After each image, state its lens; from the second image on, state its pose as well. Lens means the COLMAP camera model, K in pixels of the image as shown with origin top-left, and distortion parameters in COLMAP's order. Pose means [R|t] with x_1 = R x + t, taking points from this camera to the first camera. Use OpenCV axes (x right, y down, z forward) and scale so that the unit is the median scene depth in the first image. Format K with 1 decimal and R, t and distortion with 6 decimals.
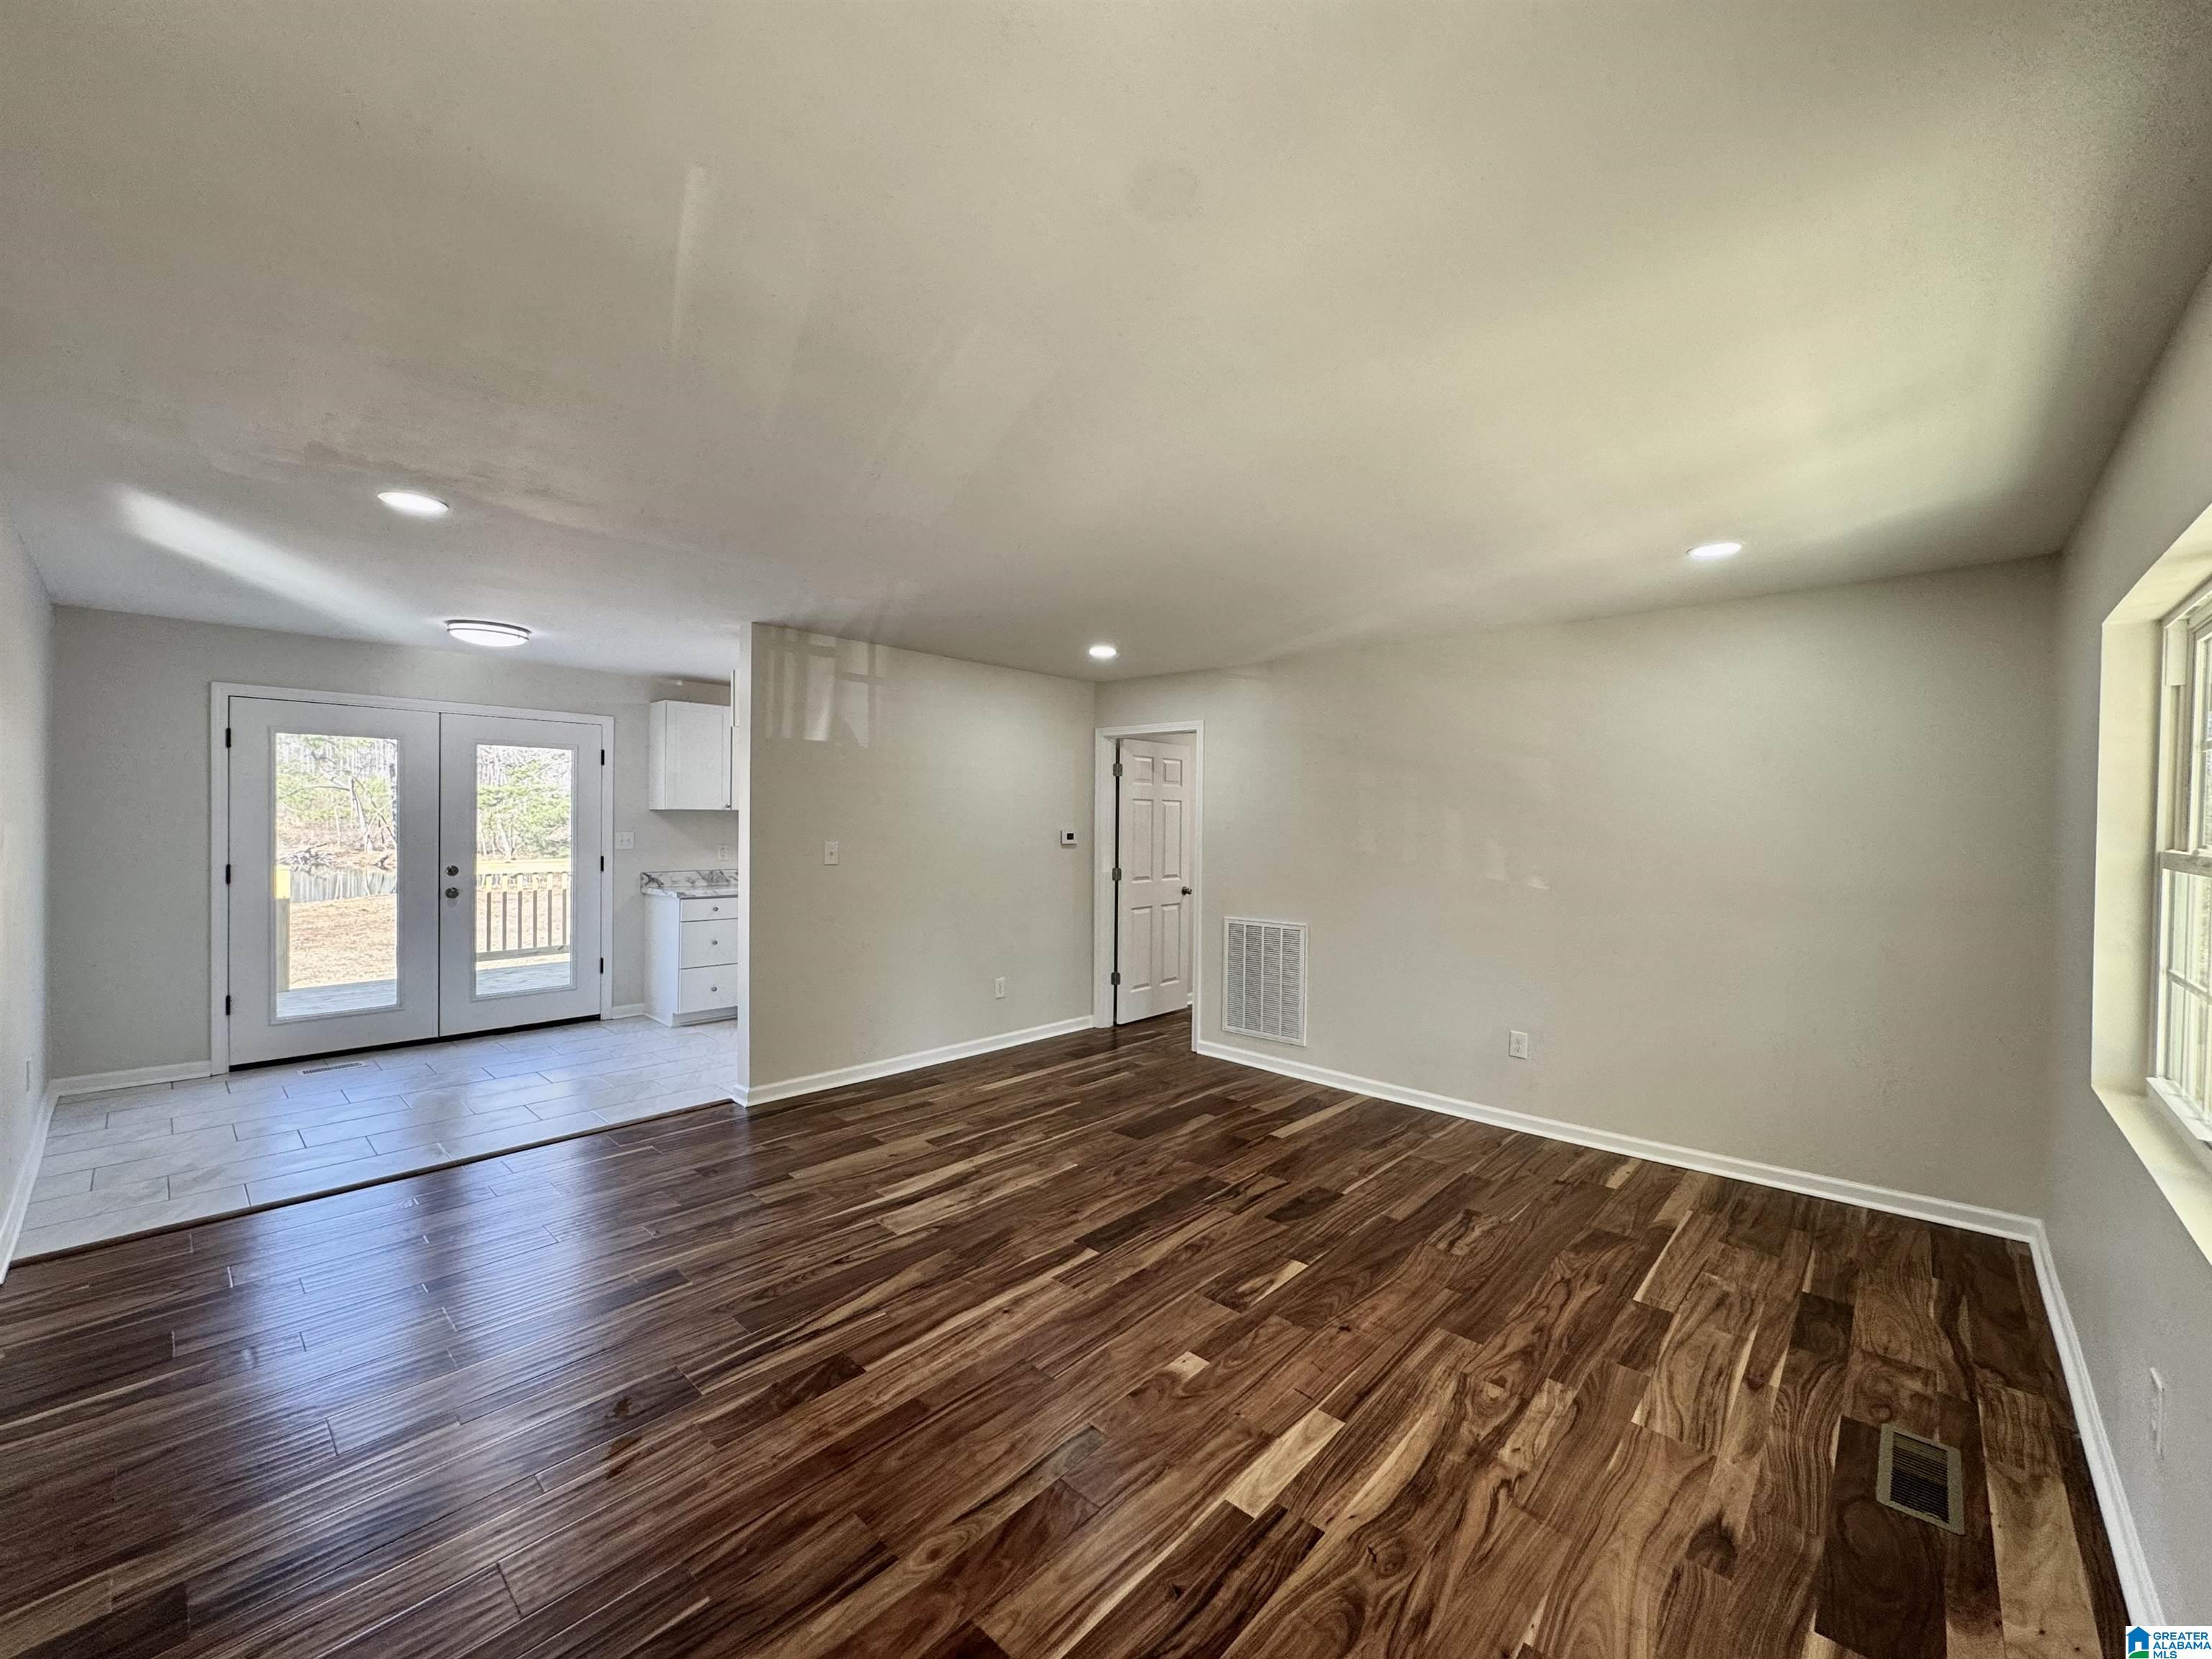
lens RADIAL K [[881.6, 0, 1105.5], [0, 881.6, 828.7], [0, 0, 1]] dist [-0.001126, -0.000114]
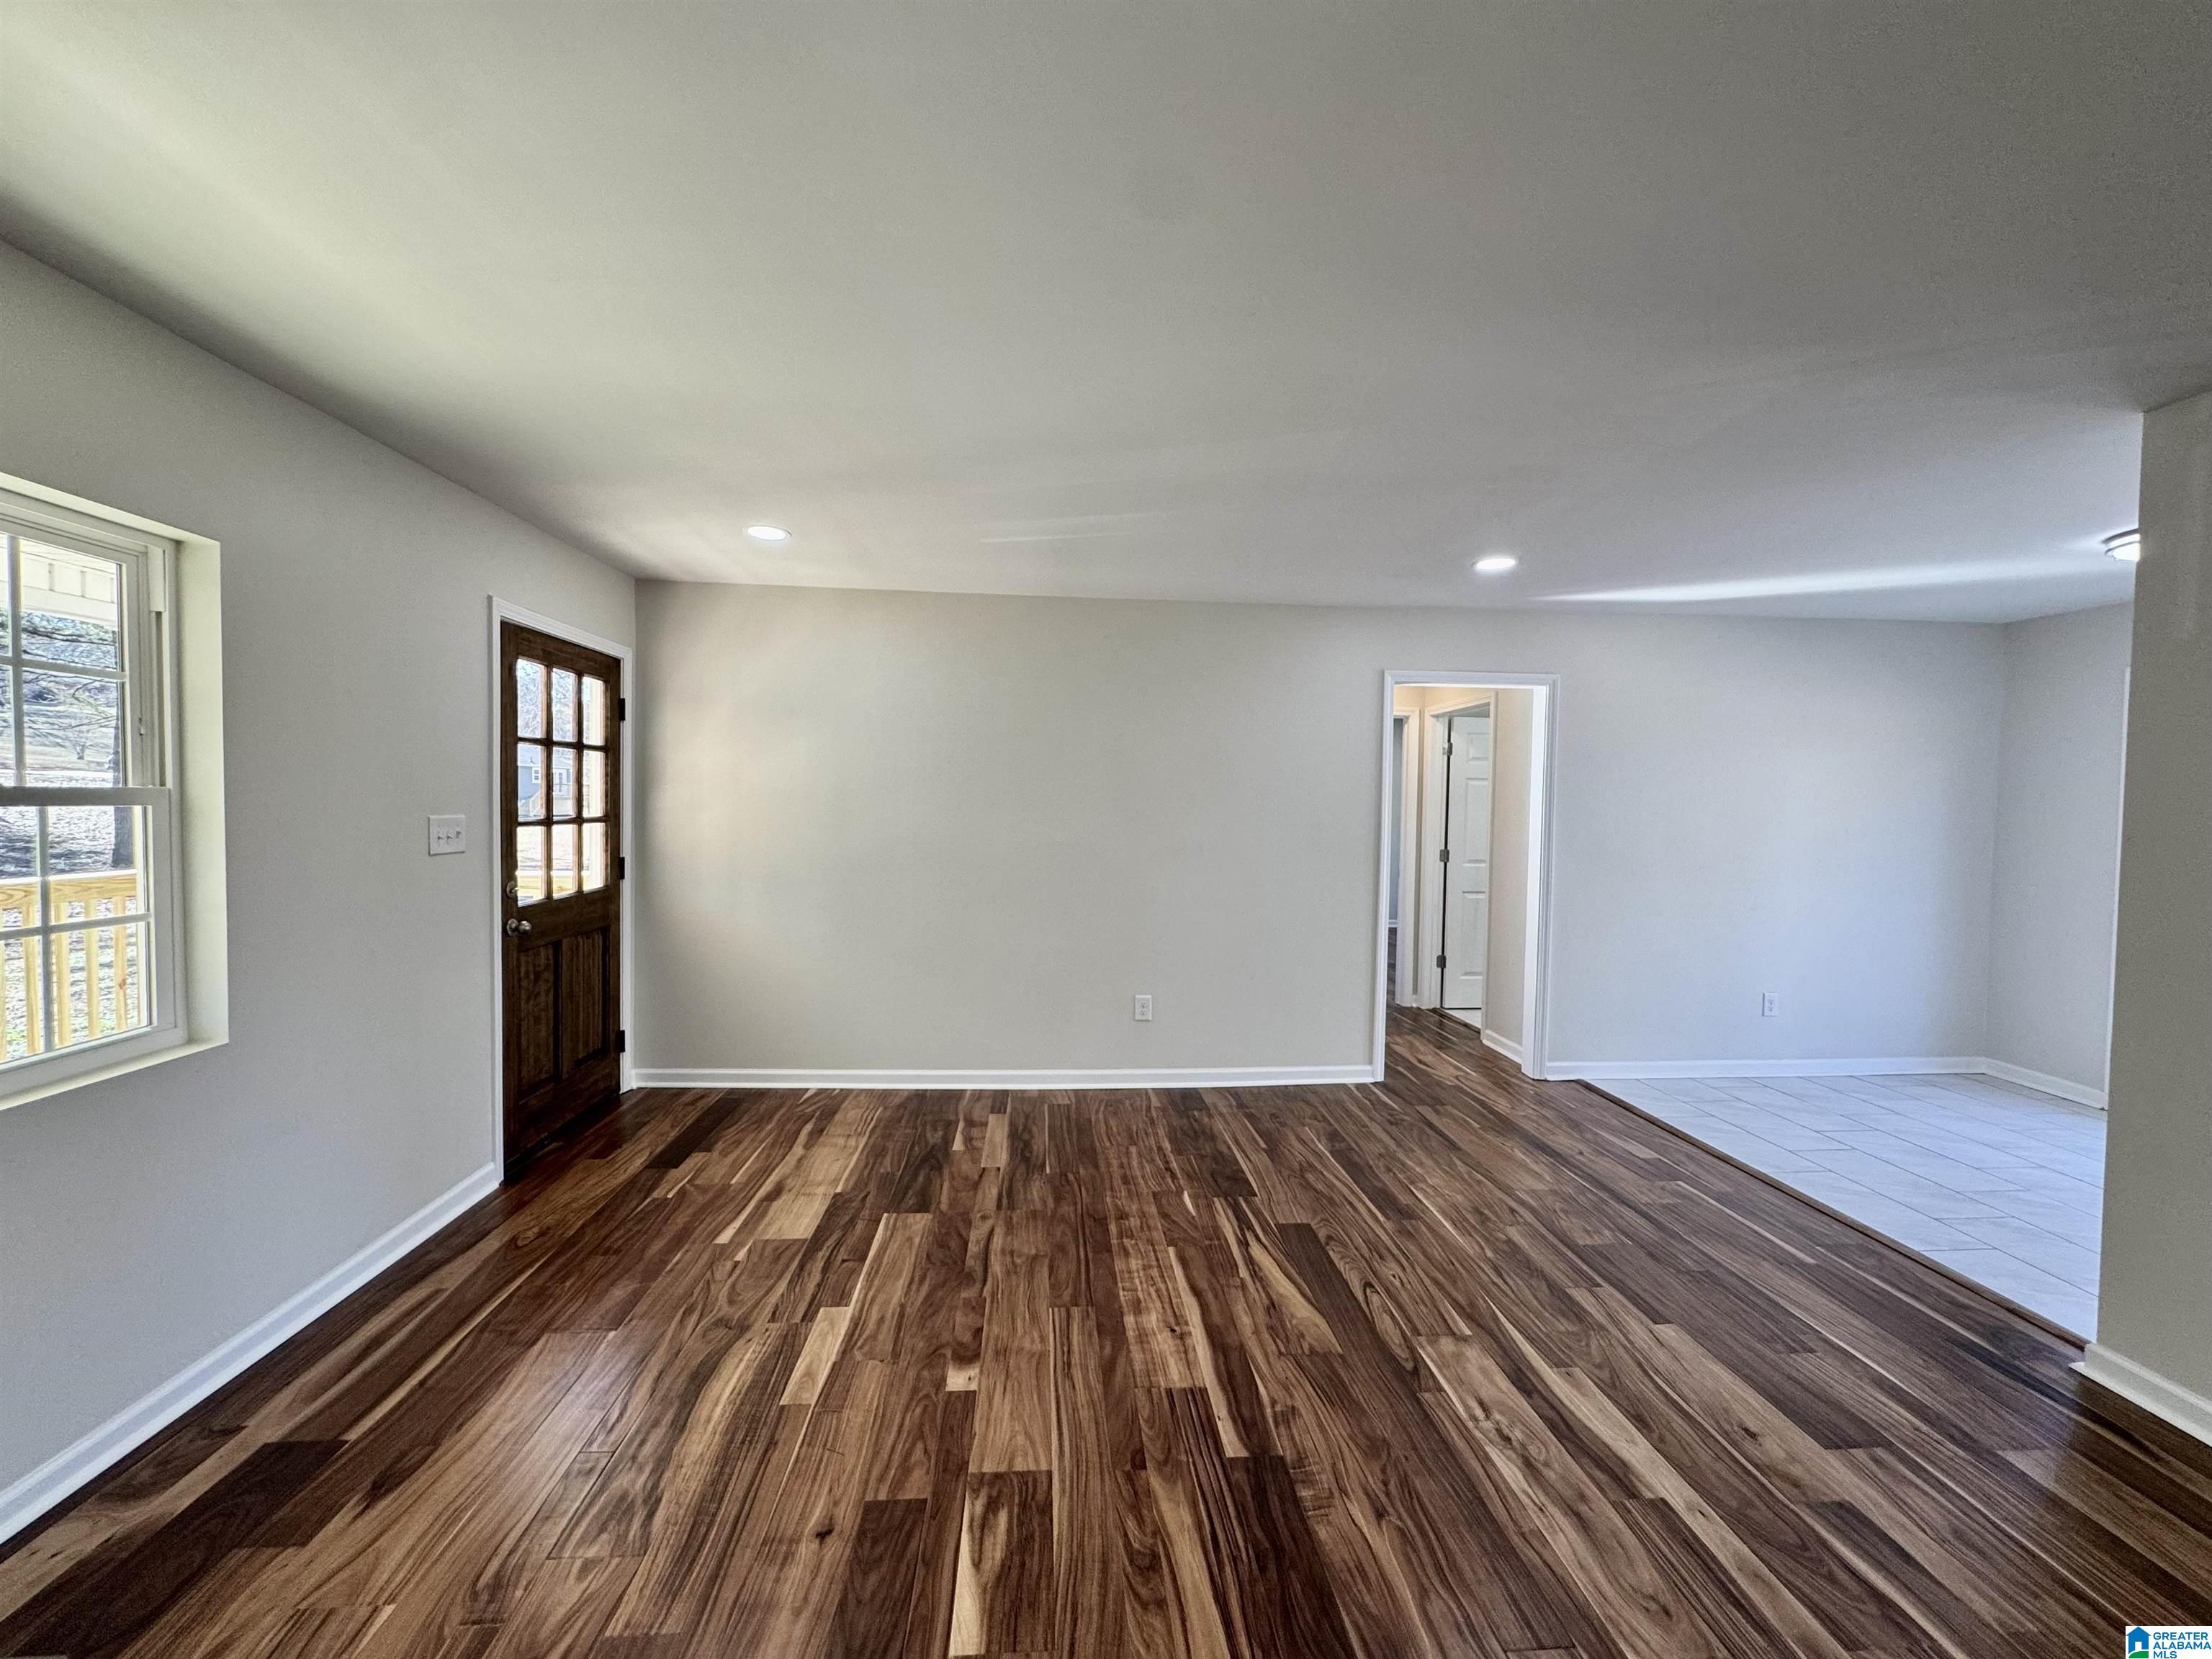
lens RADIAL K [[883.3, 0, 1103.9], [0, 883.3, 828.3], [0, 0, 1]] dist [-0.001840, 0.000034]
pose [[-0.685180, -0.001733, -0.728372, 0.361108], [-0.034037, 0.998981, 0.029642, 0.003992], [0.727578, 0.045102, -0.684541, 0.932544]]
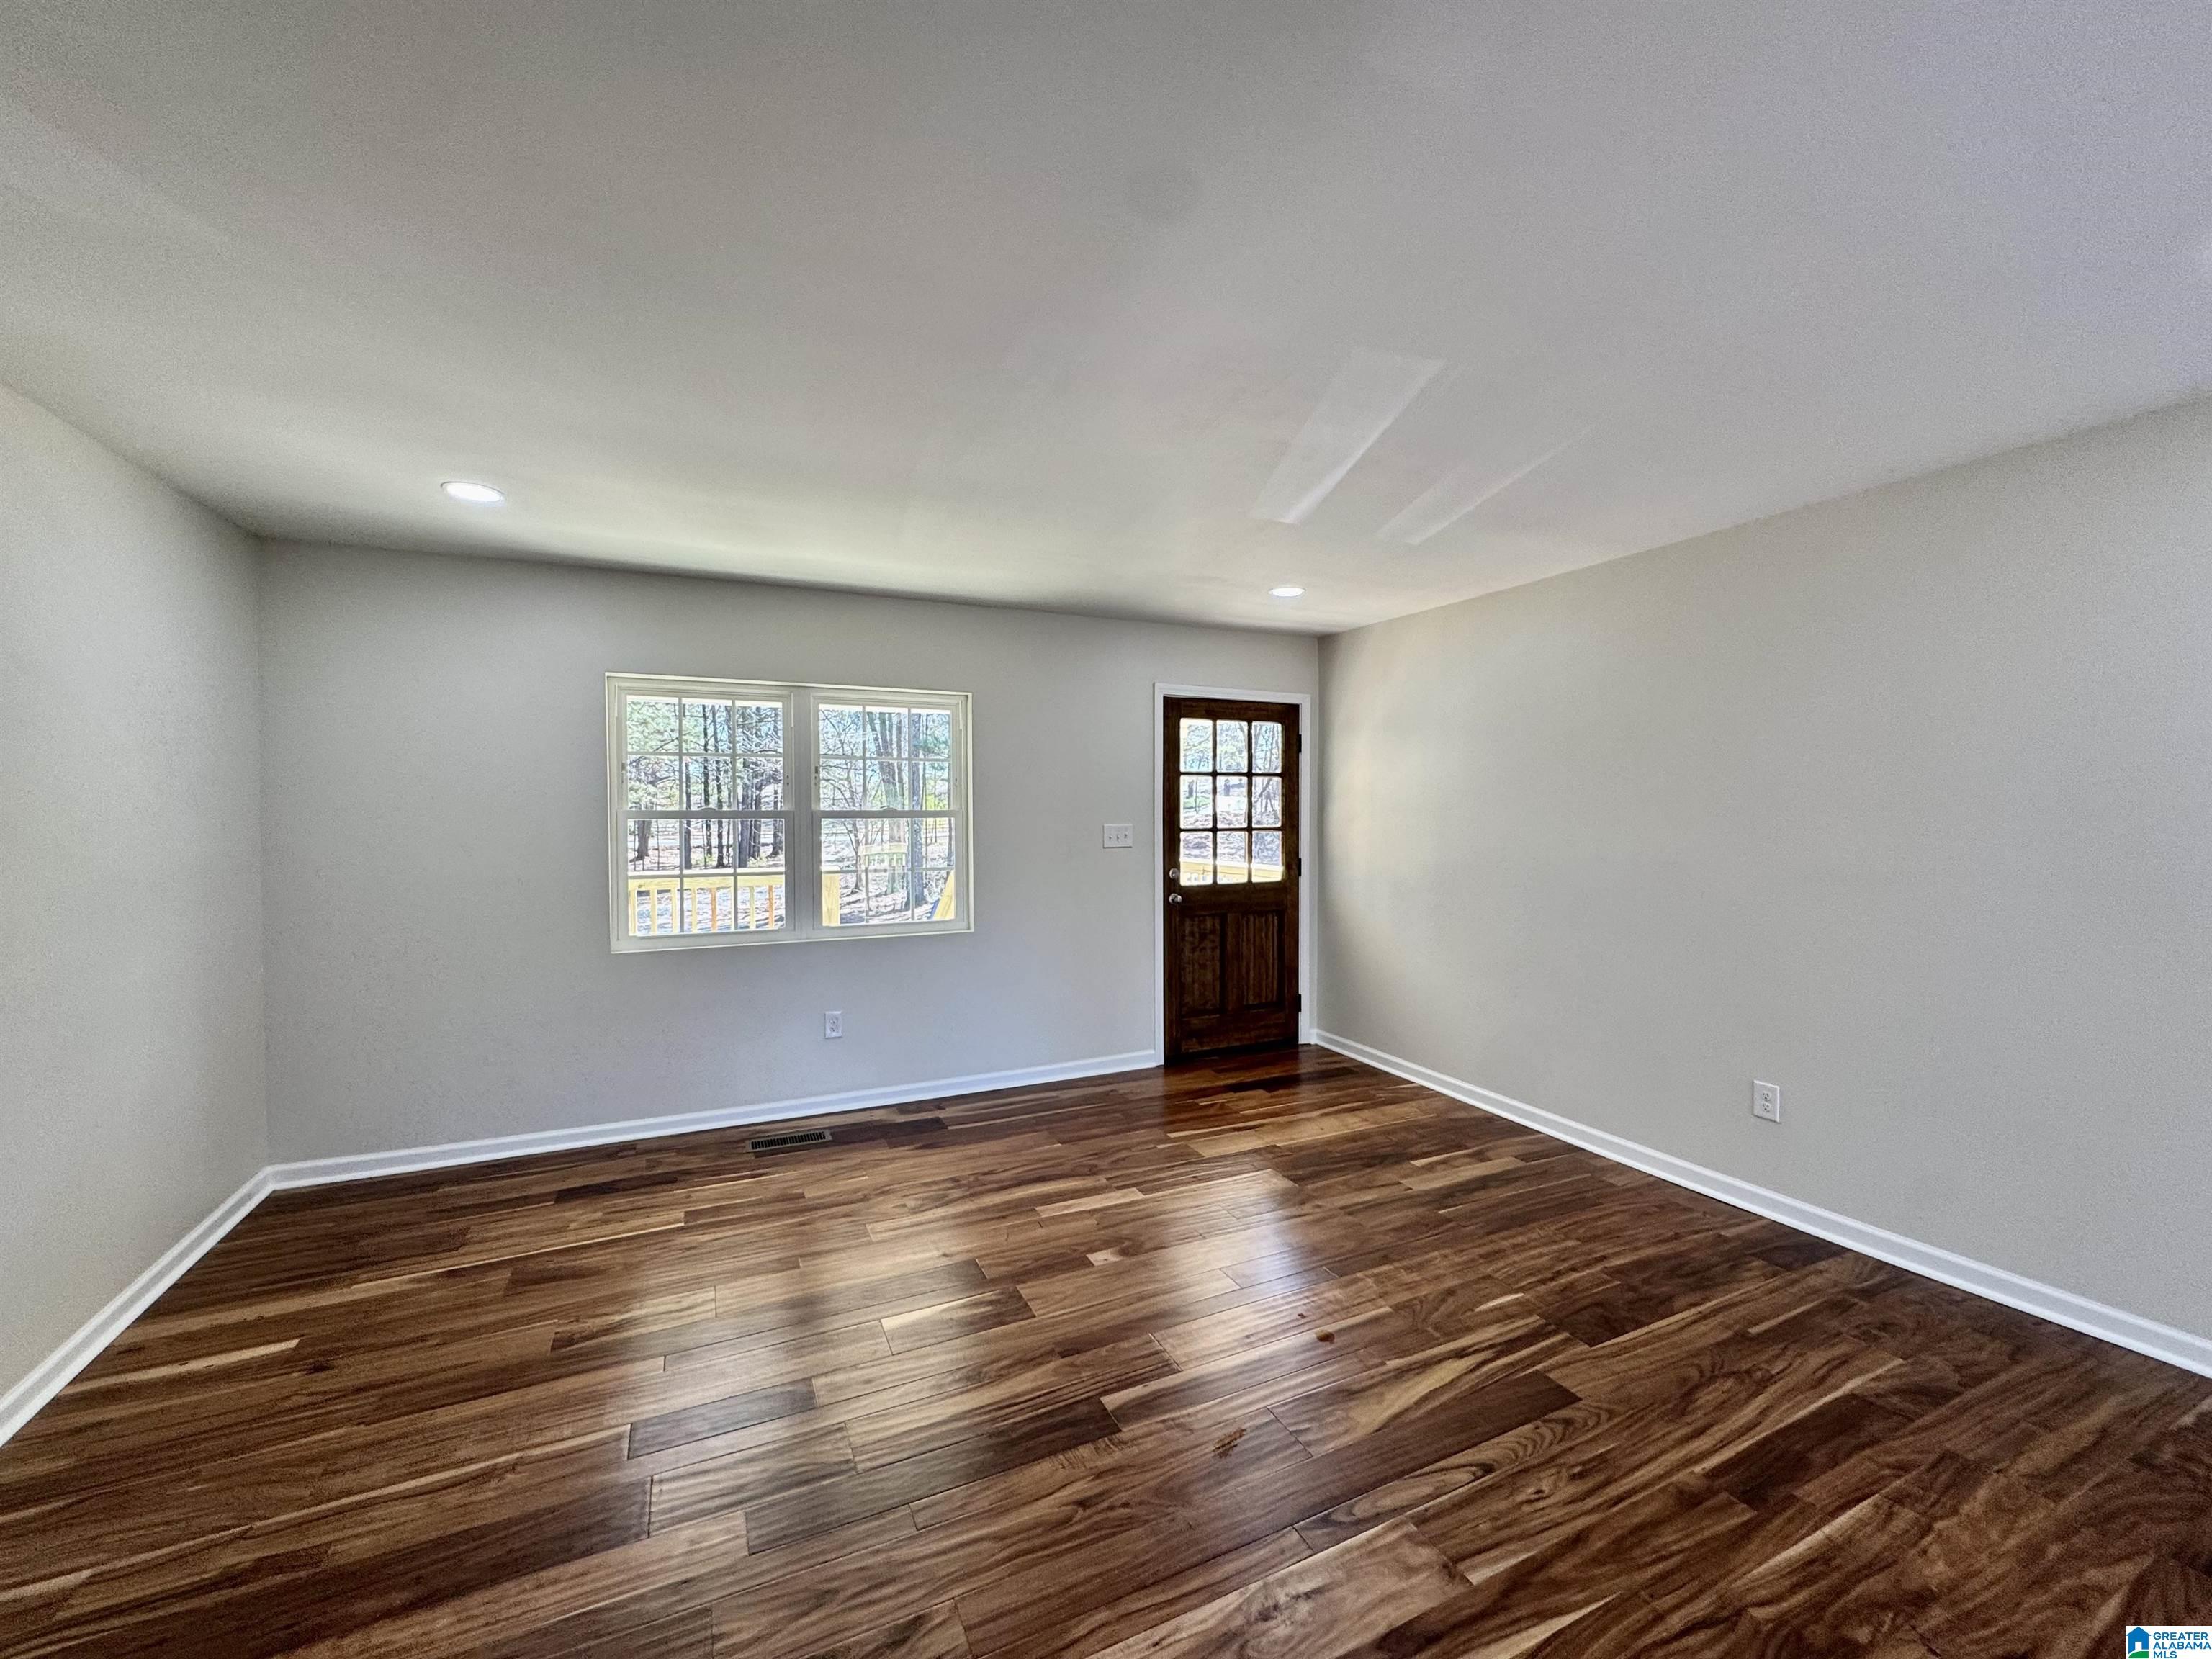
lens RADIAL K [[881.6, 0, 1105.5], [0, 881.6, 828.7], [0, 0, 1]] dist [-0.001126, -0.000114]
pose [[-0.923462, -0.017148, 0.383306, -0.189740], [-0.003985, 0.999376, 0.035109, -0.001693], [-0.383669, 0.030894, -0.922954, 1.128241]]
